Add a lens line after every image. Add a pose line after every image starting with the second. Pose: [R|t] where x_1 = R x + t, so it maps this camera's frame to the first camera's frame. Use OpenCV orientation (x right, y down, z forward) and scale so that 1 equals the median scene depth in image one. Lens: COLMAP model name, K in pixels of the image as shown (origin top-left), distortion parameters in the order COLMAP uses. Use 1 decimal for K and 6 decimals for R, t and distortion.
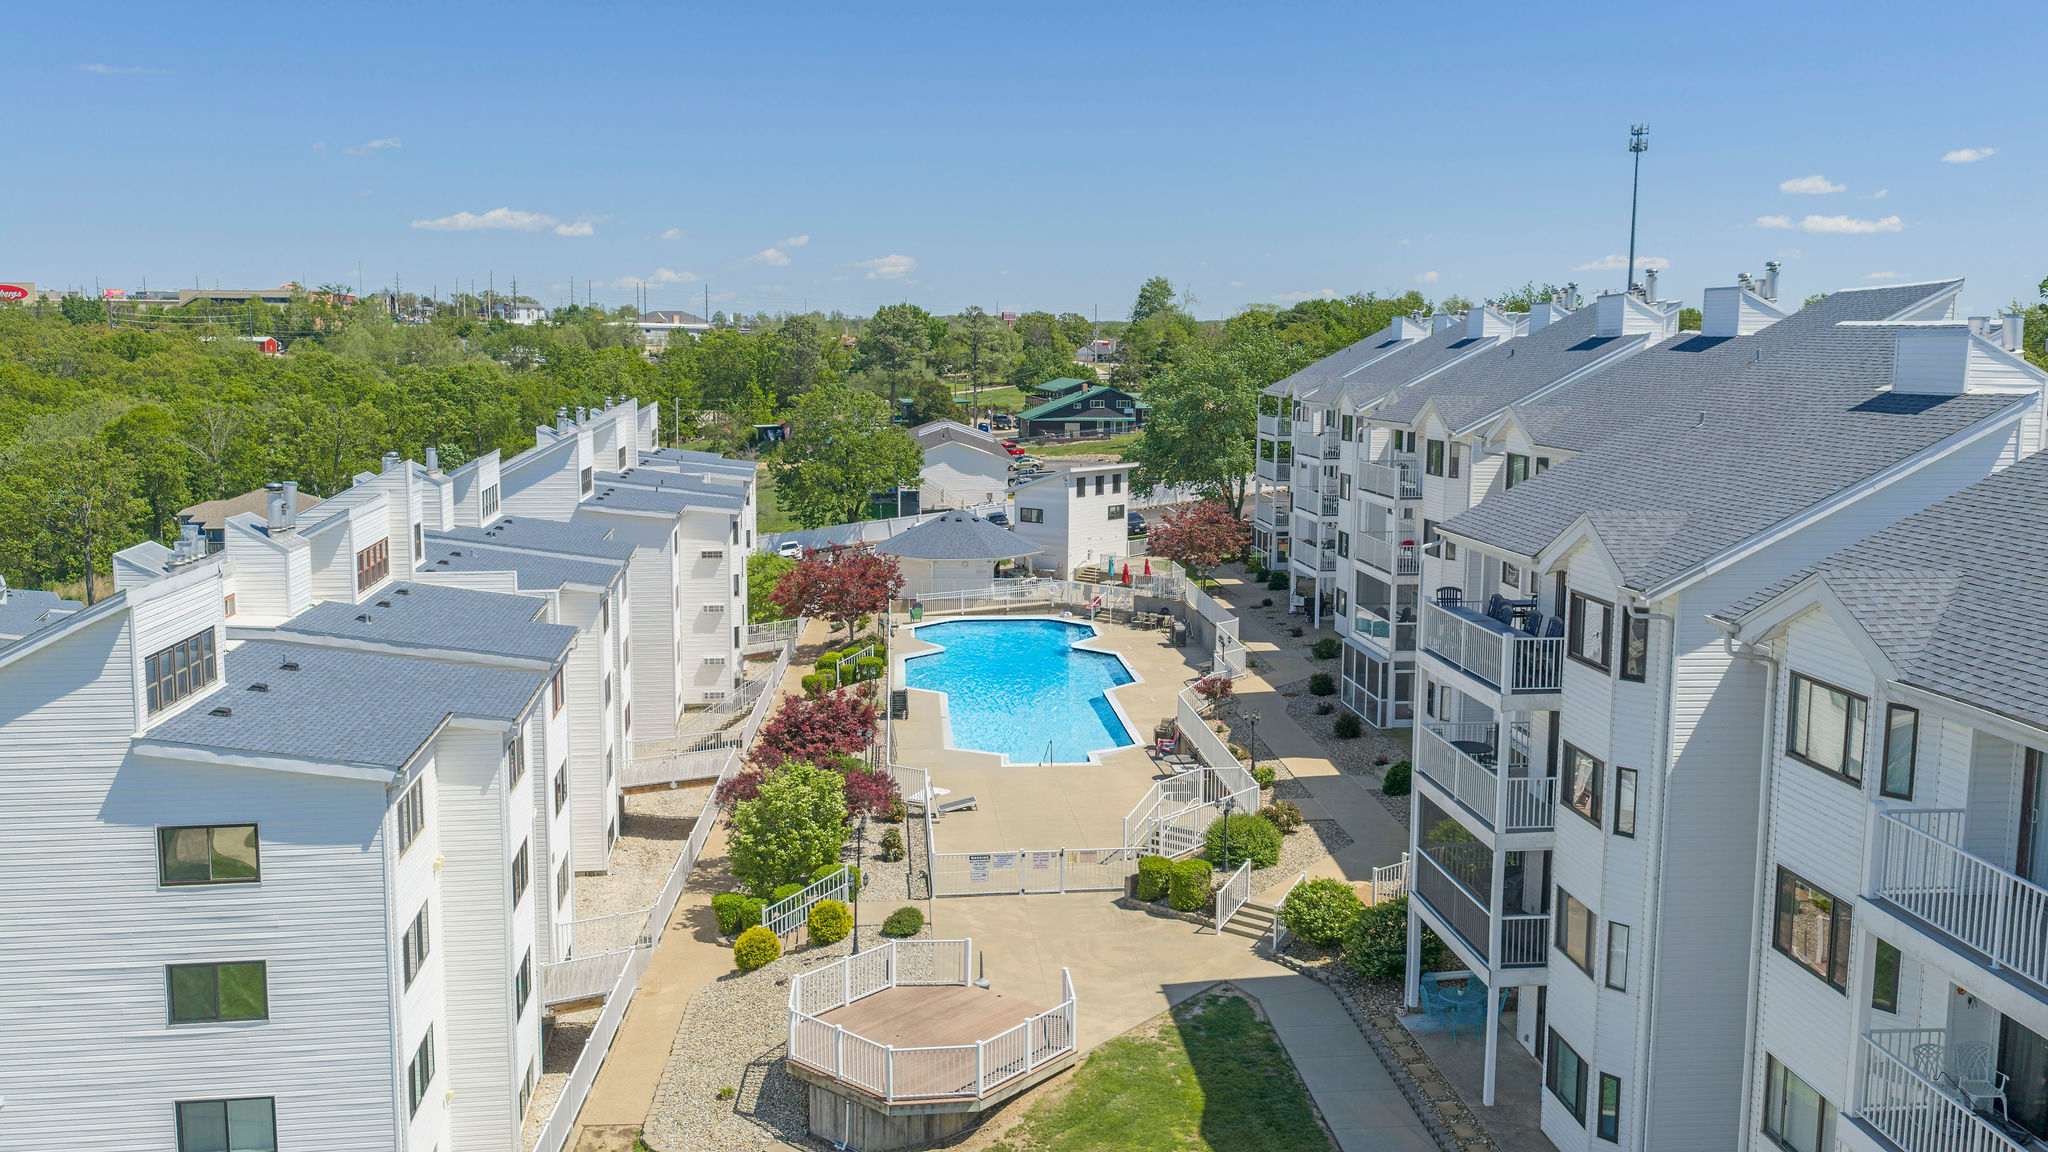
lens RADIAL K [[1715.7, 0, 1026.8], [0, 1715.7, 575.0], [0, 0, 1]] dist [0.027416, -0.010750]
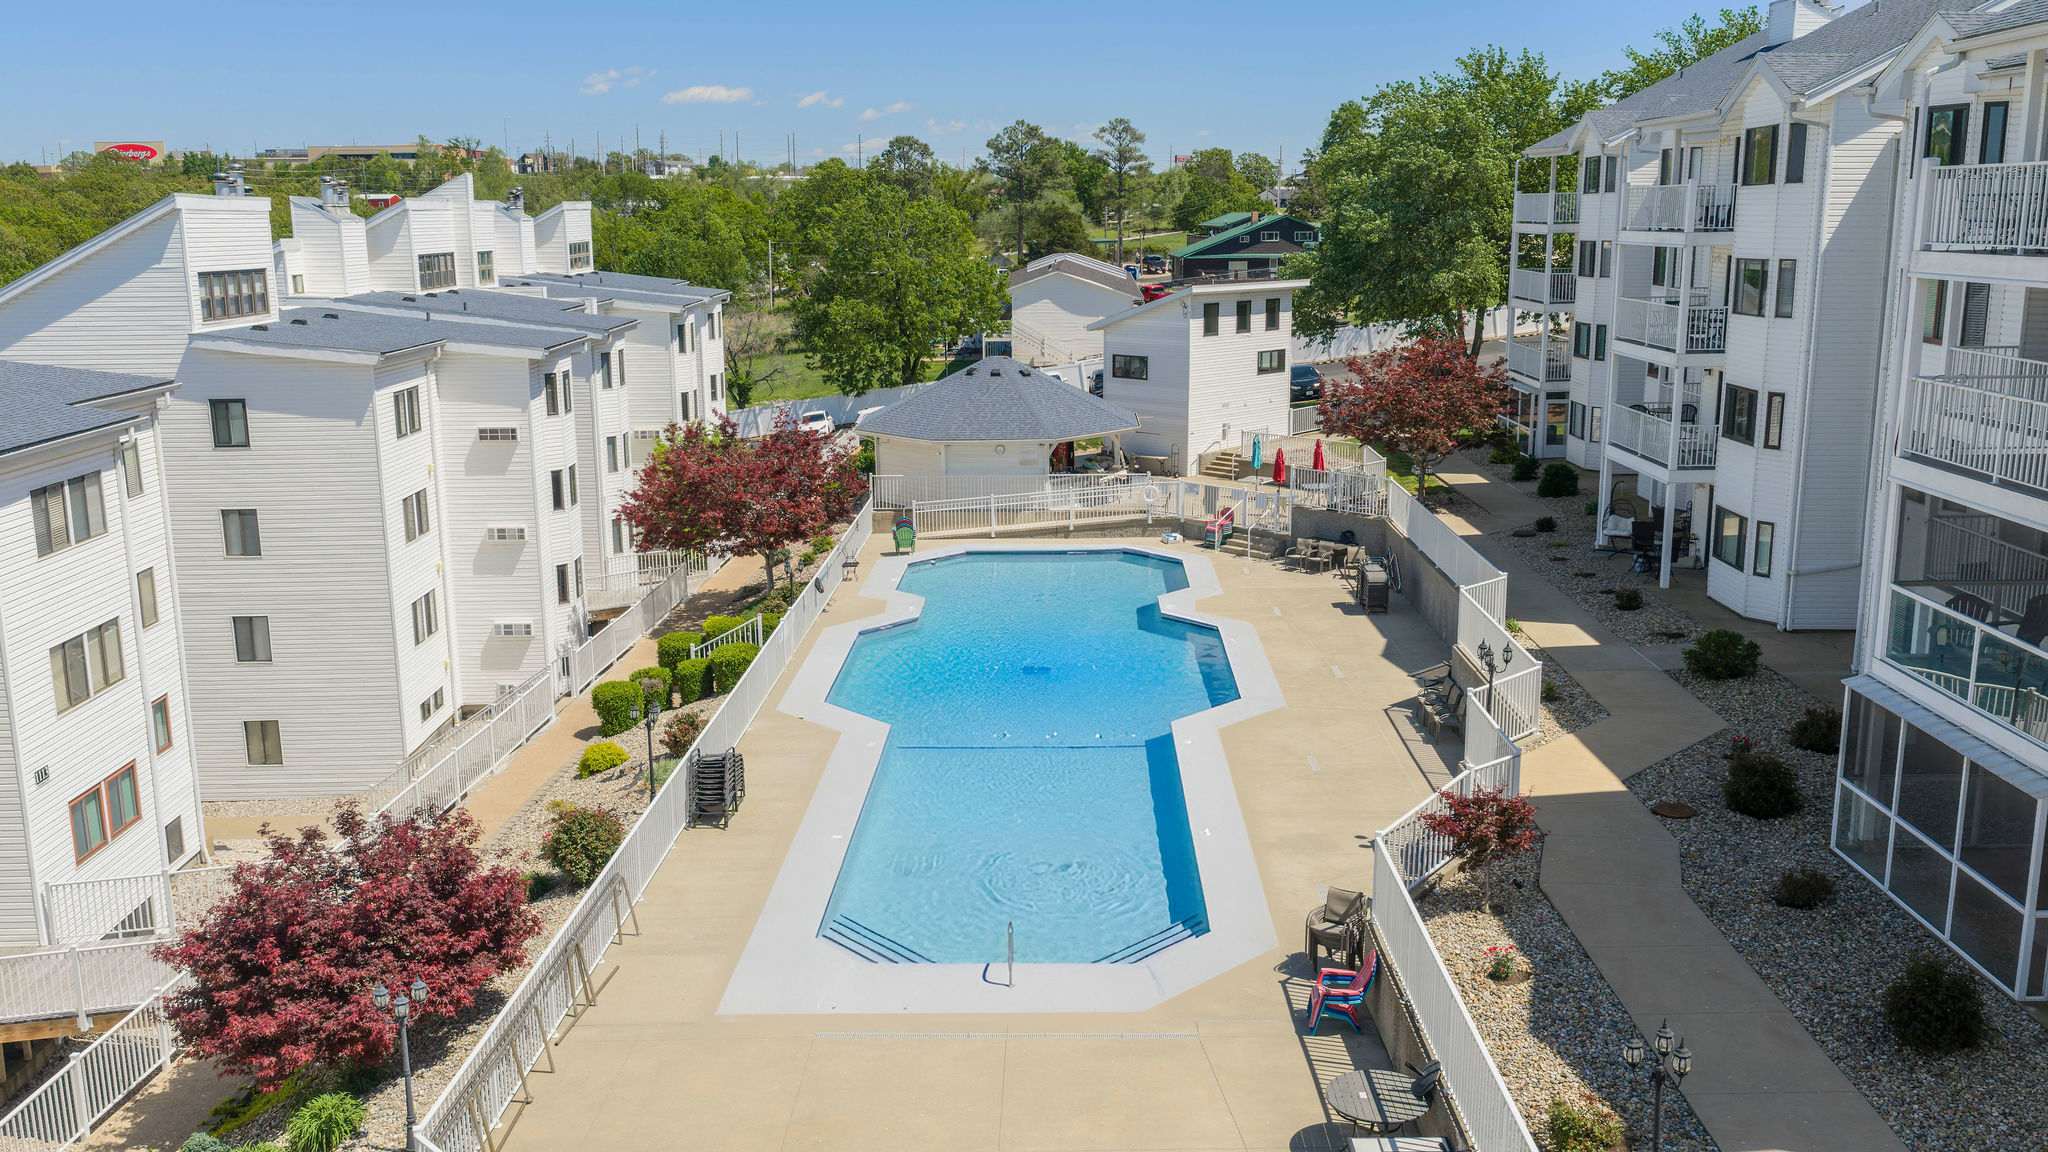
lens RADIAL K [[1715.7, 0, 1022.5], [0, 1715.7, 573.7], [0, 0, 1]] dist [0.027416, -0.010750]
pose [[0.993940, 0.009183, -0.109538, 0.033485], [-0.001027, 0.997237, 0.074283, -0.006970], [0.109918, -0.073721, 0.991203, 0.398459]]
